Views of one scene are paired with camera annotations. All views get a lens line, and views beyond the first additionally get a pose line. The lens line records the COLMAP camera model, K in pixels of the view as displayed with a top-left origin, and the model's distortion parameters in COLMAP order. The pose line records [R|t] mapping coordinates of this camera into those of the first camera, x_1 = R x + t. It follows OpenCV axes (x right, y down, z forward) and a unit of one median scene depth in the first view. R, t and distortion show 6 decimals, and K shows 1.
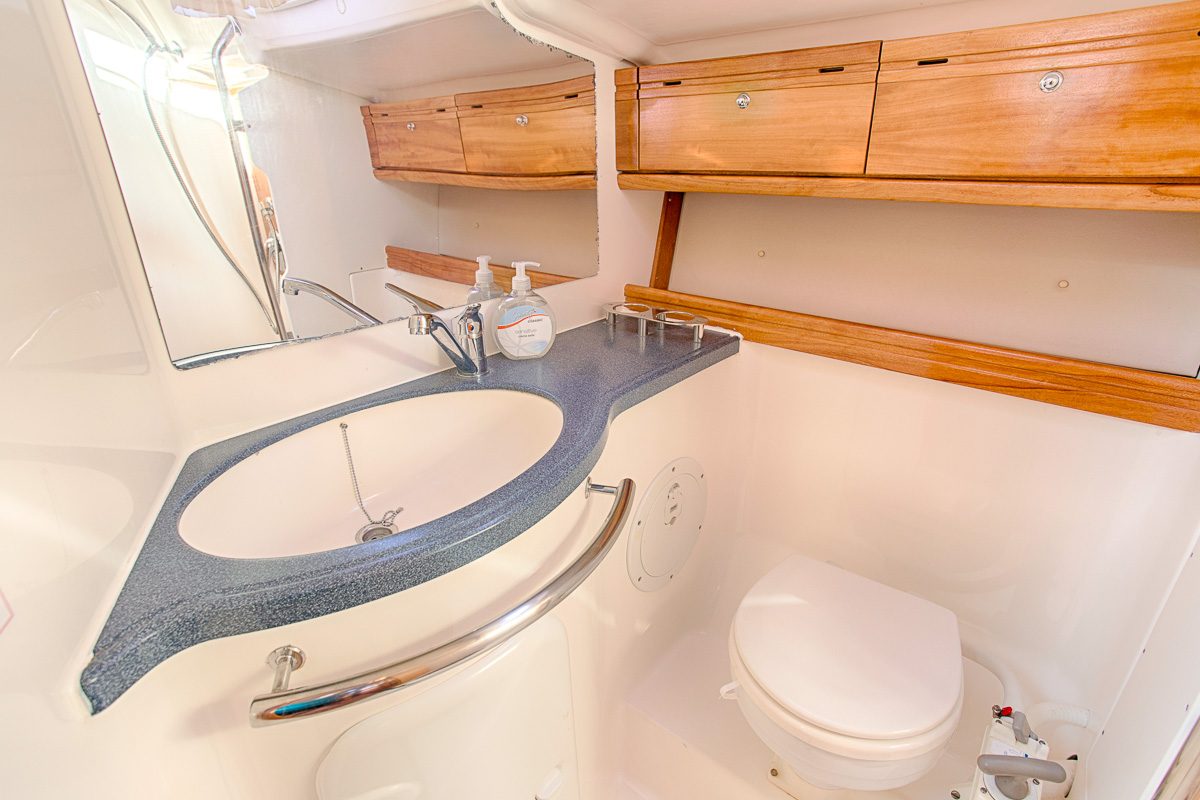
lens RADIAL K [[586.0, 0, 593.5], [0, 586.0, 403.3], [0, 0, 1]] dist [-0.062974, 0.028423]
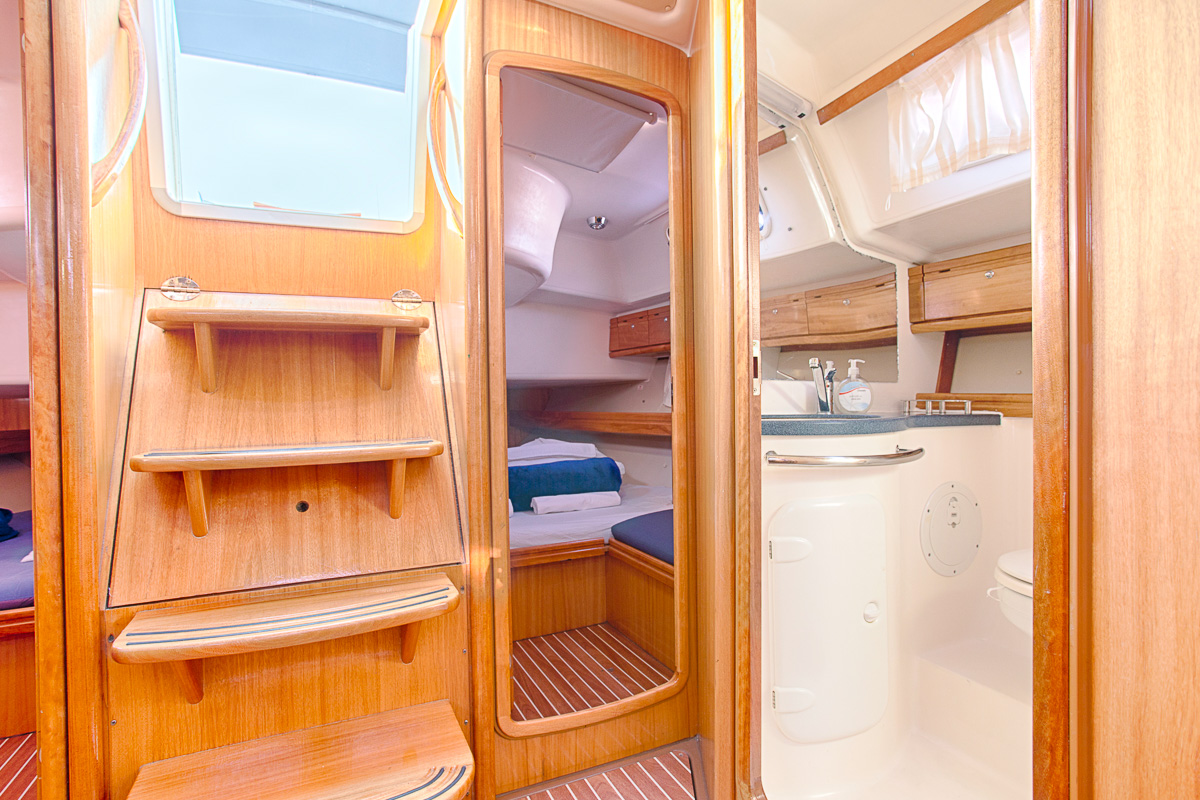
lens RADIAL K [[590.0, 0, 600.0], [0, 590.0, 400.0], [0, 0, 1]] dist [-0.062459, 0.034635]
pose [[0.904369, 0.009524, -0.426646, -0.056382], [-0.168573, 0.926419, -0.336647, 0.573689], [0.392046, 0.376374, 0.839430, -0.737402]]
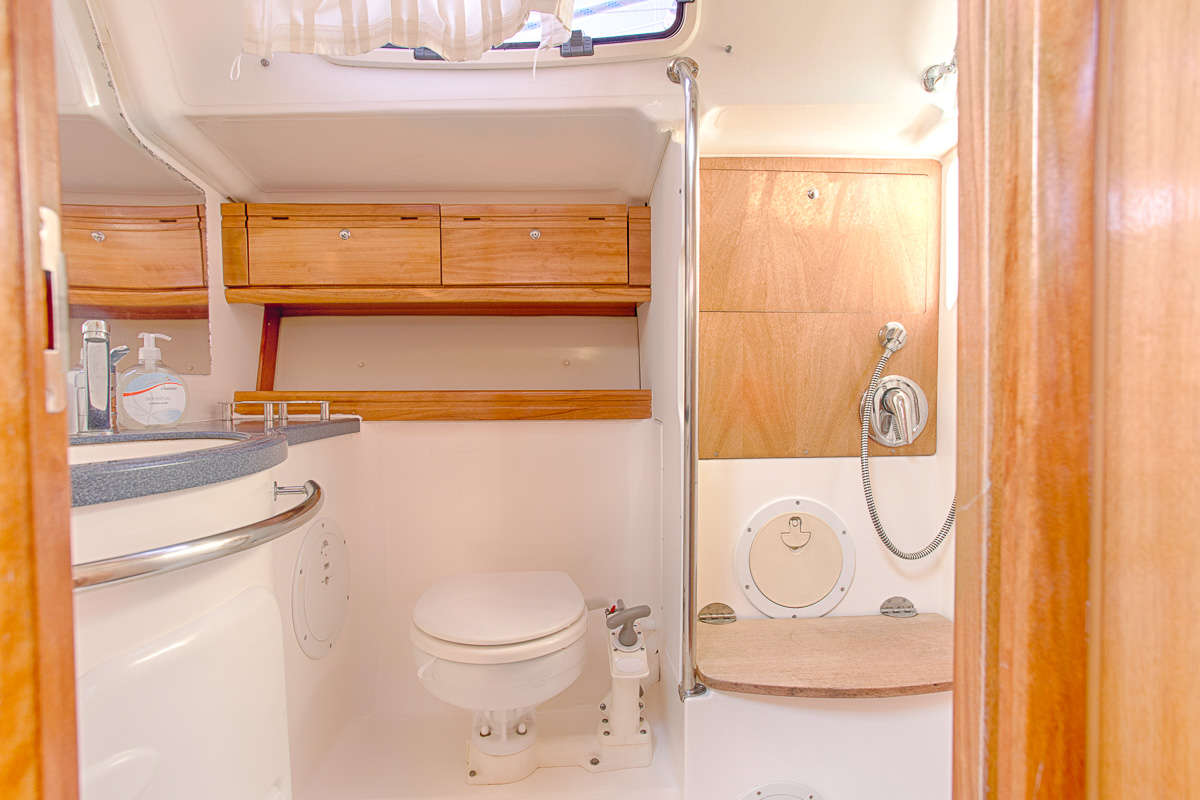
lens RADIAL K [[609.3, 0, 604.3], [0, 609.3, 399.4], [0, 0, 1]] dist [-0.060971, 0.038045]
pose [[0.728729, -0.013420, 0.684670, -0.239663], [0.265601, 0.927084, -0.264522, 0.327742], [-0.631197, 0.374614, 0.679157, -0.165803]]
